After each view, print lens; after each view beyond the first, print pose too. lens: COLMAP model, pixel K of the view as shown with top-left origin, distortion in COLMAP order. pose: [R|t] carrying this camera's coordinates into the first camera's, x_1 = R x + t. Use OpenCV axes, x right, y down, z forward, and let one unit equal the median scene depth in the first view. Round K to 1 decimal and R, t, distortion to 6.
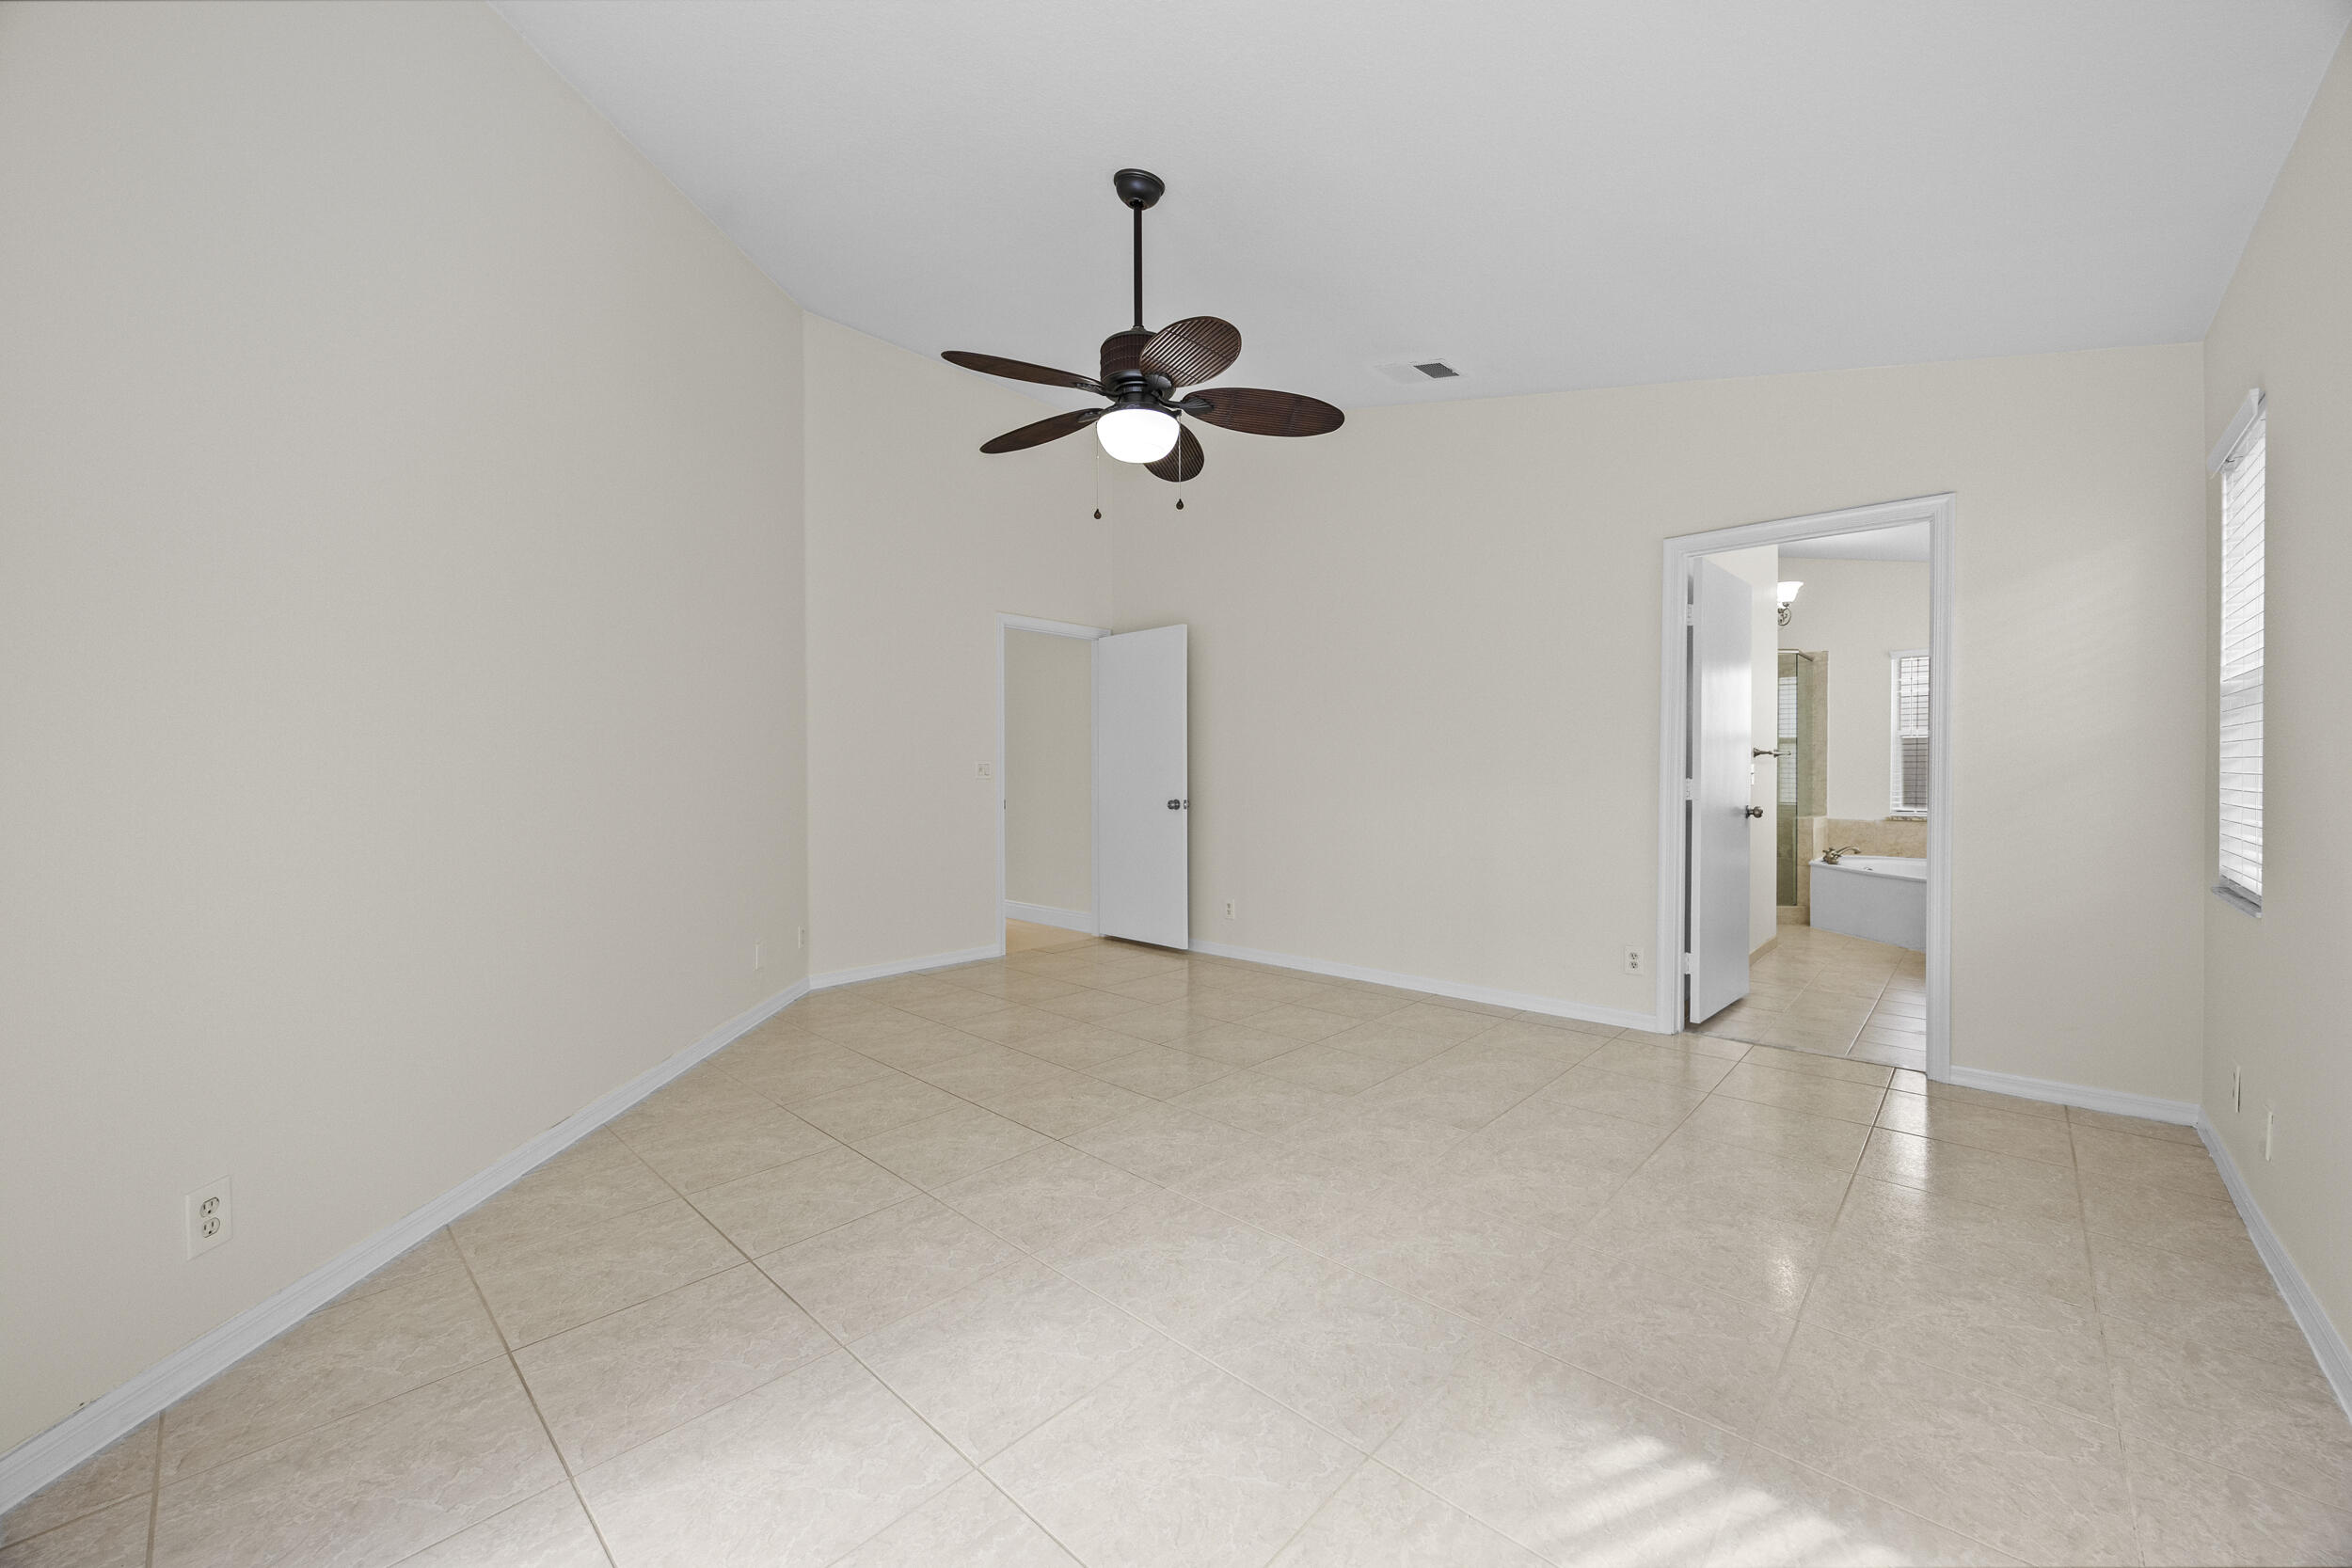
lens RADIAL K [[914.0, 0, 1174.7], [0, 914.0, 776.0], [0, 0, 1]] dist [-0.000026, -0.001056]
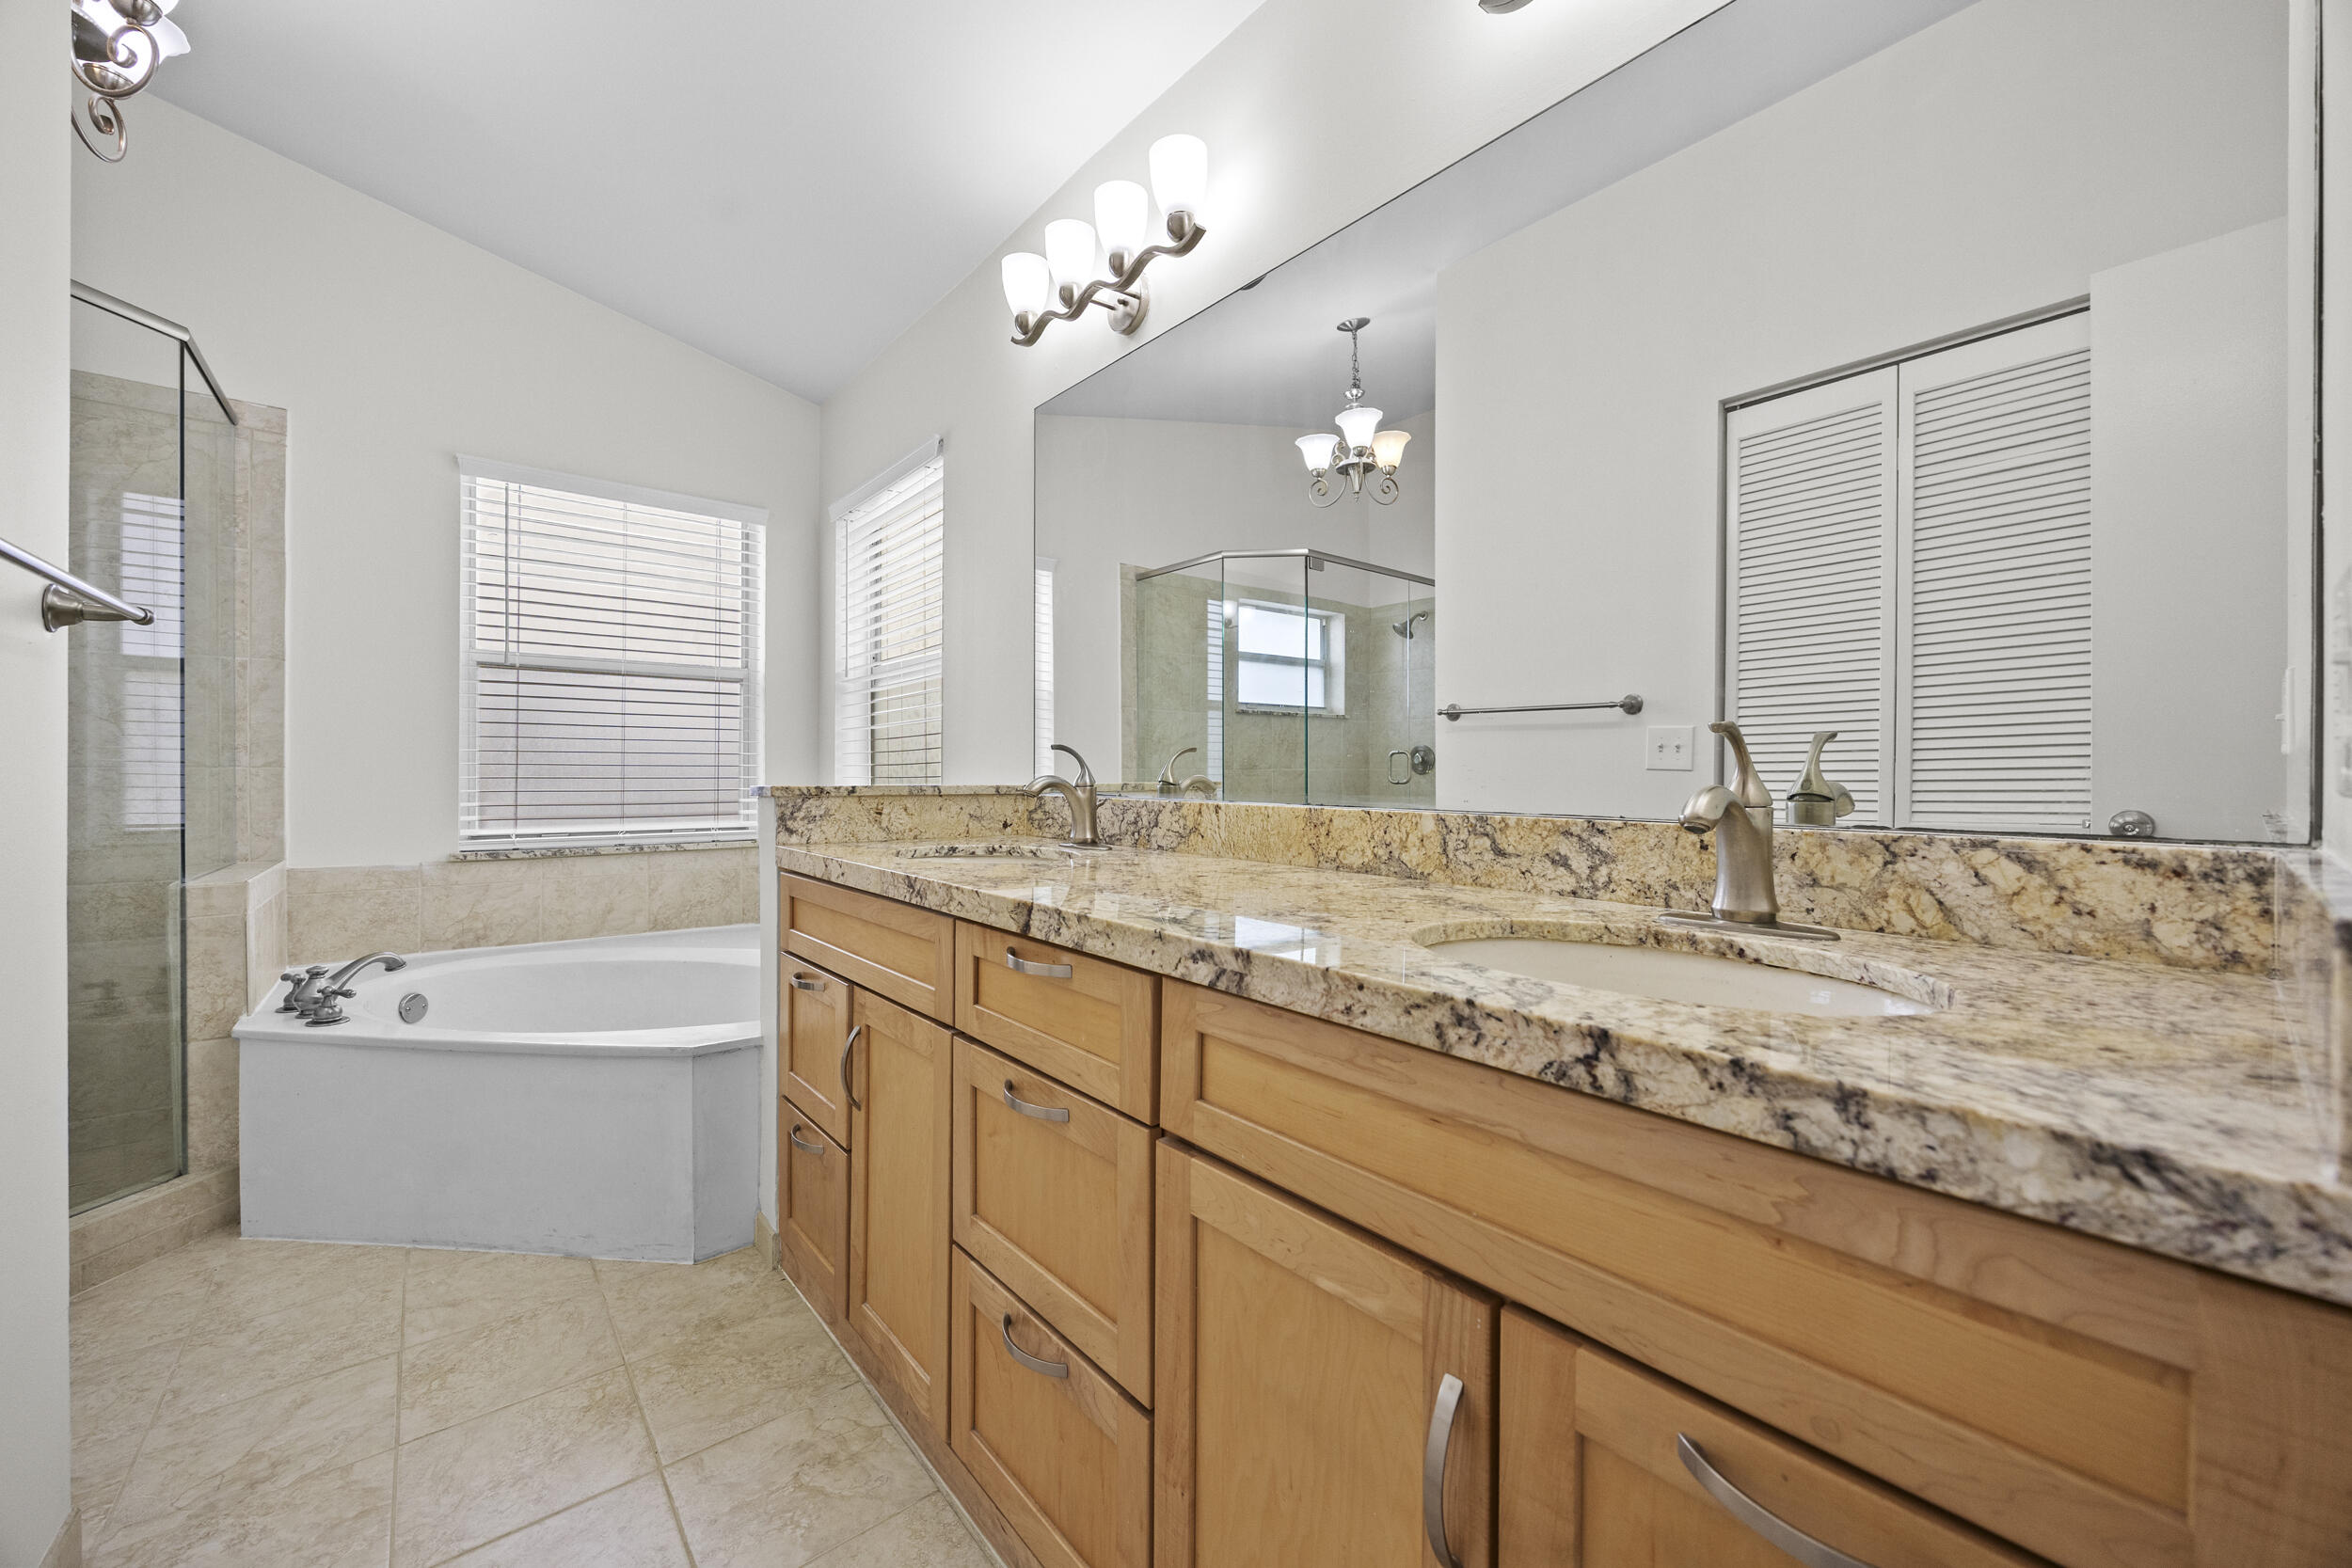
lens RADIAL K [[914.0, 0, 1167.6], [0, 914.0, 777.2], [0, 0, 1]] dist [-0.000026, -0.001056]
pose [[0.148564, -0.004477, 0.988893, 0.423460], [0.001162, 0.999990, 0.004353, 0.009054], [-0.988902, 0.000503, 0.148568, 0.622968]]
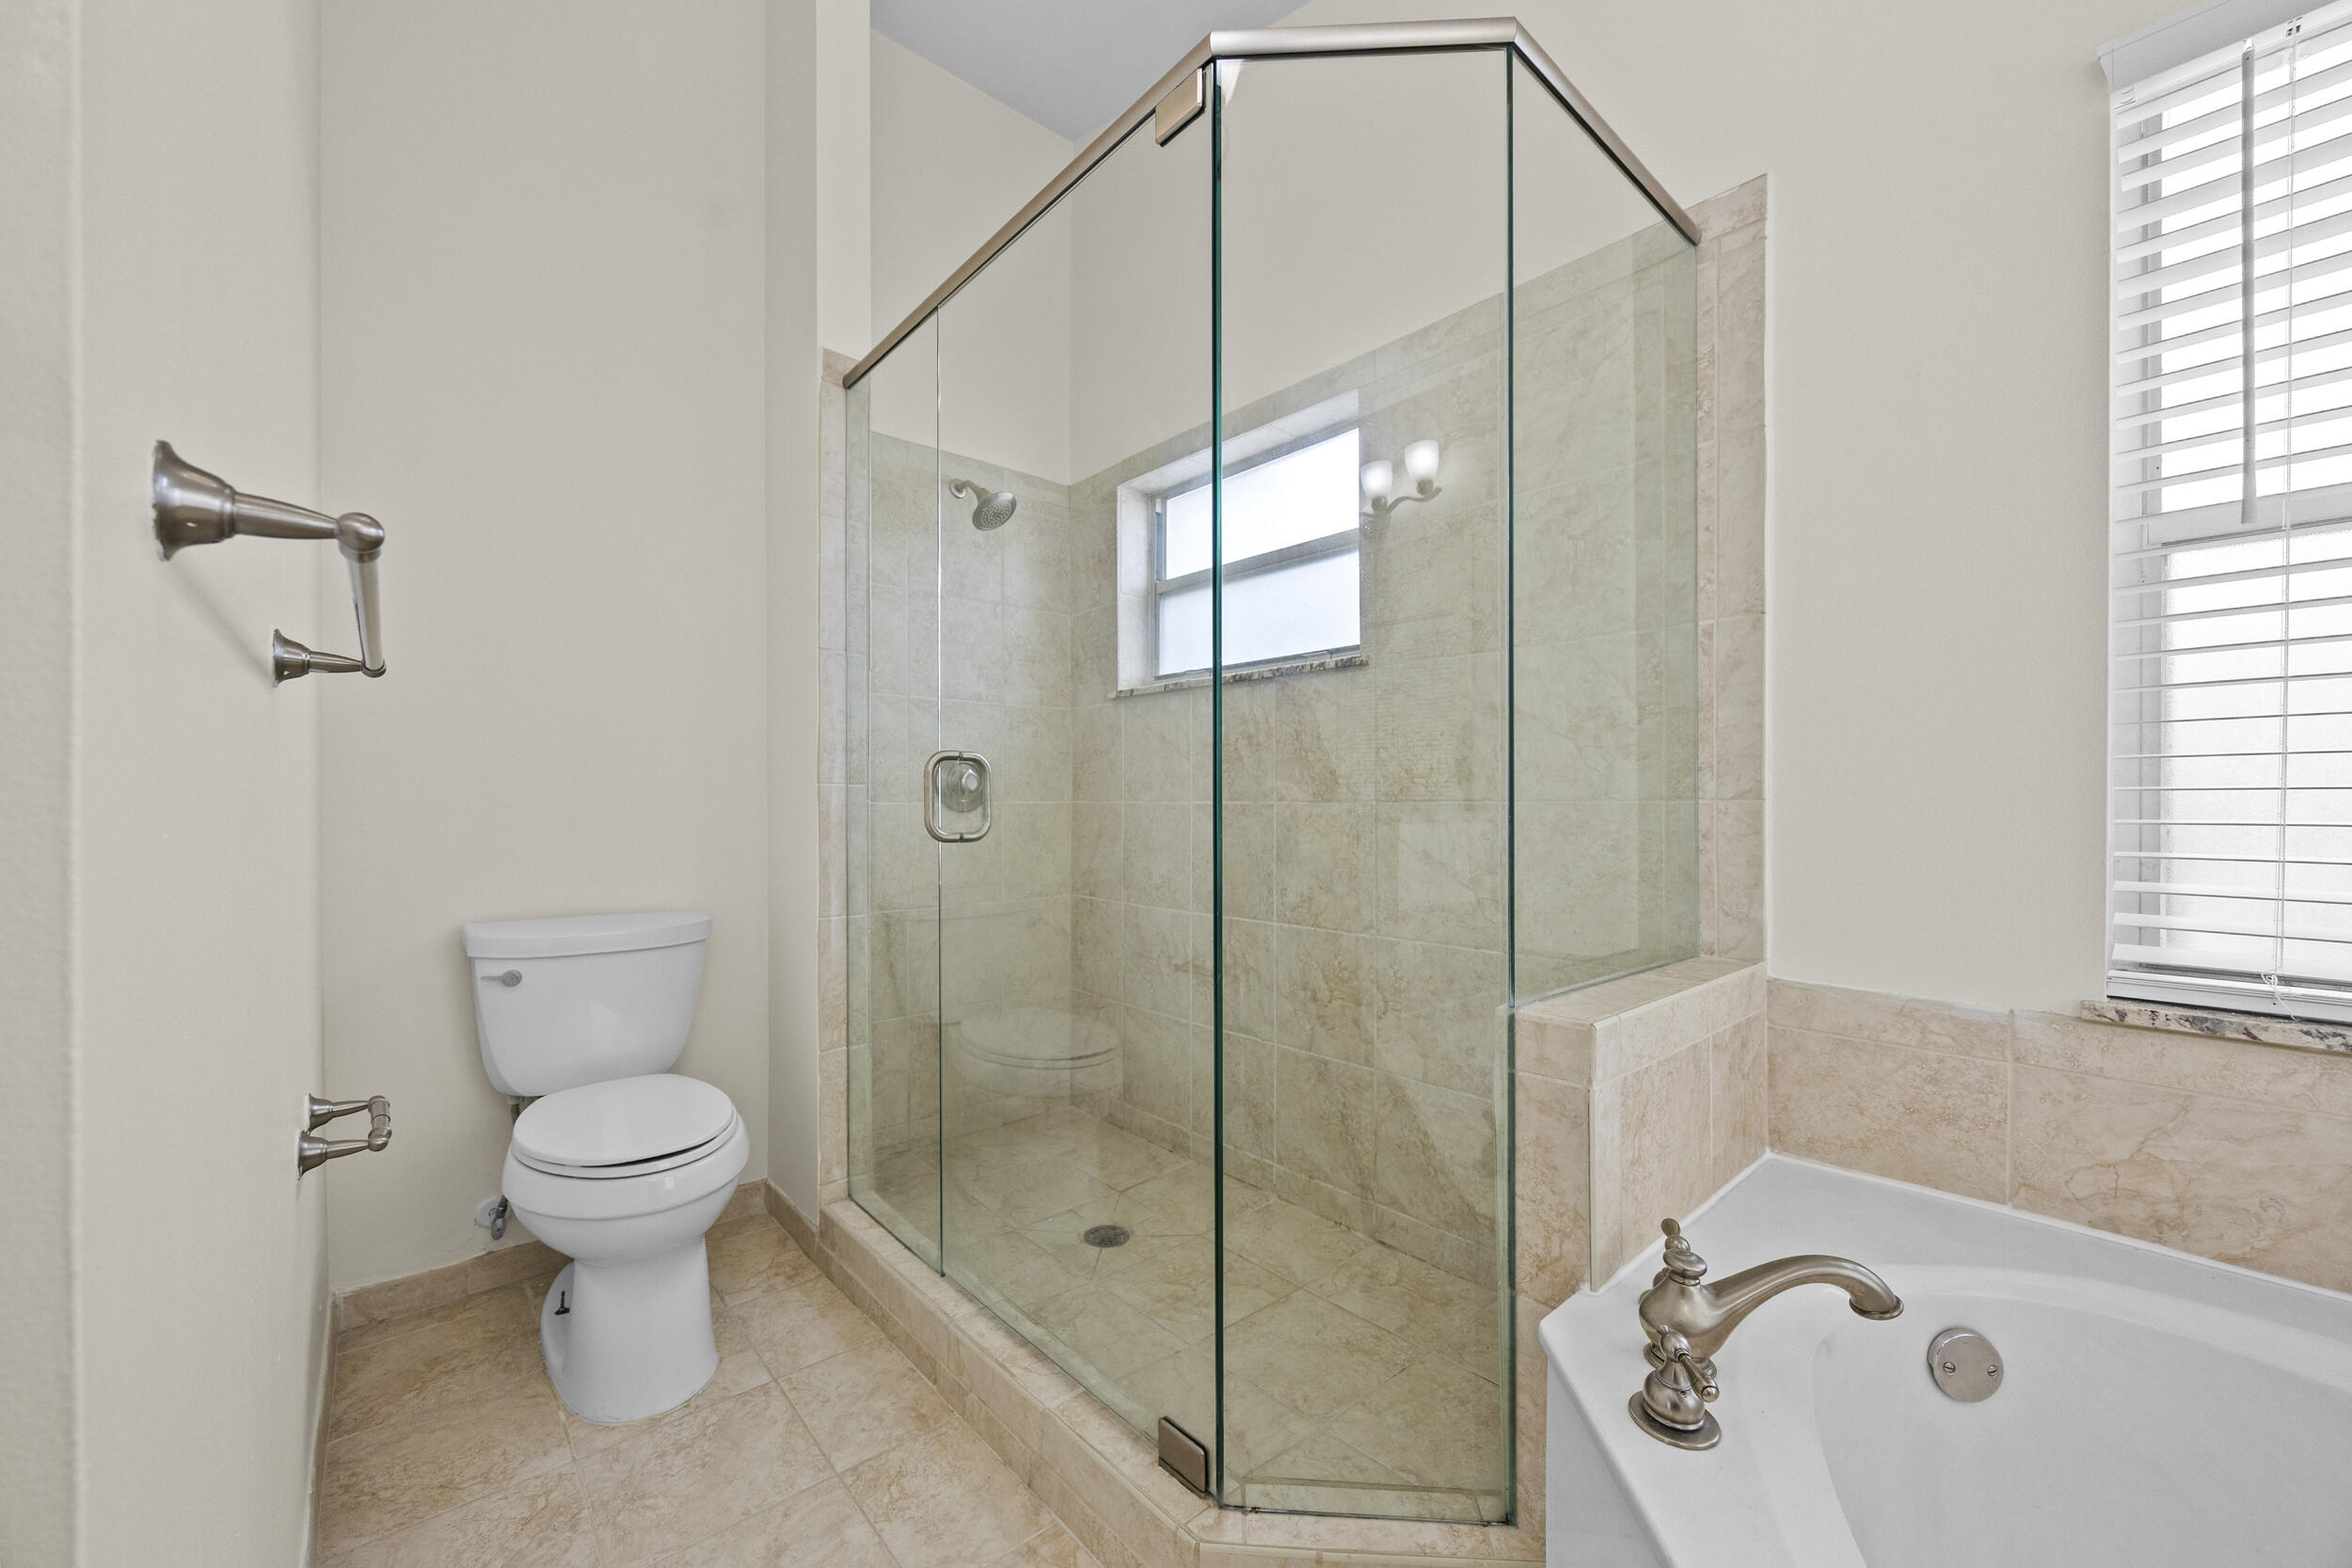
lens RADIAL K [[914.0, 0, 1171.4], [0, 914.0, 801.8], [0, 0, 1]] dist [-0.000026, -0.001056]
pose [[0.996219, 0.002644, -0.086839, 0.621414], [-0.003127, 0.999980, -0.005427, 0.008234], [0.086823, 0.005678, 0.996208, 0.812084]]
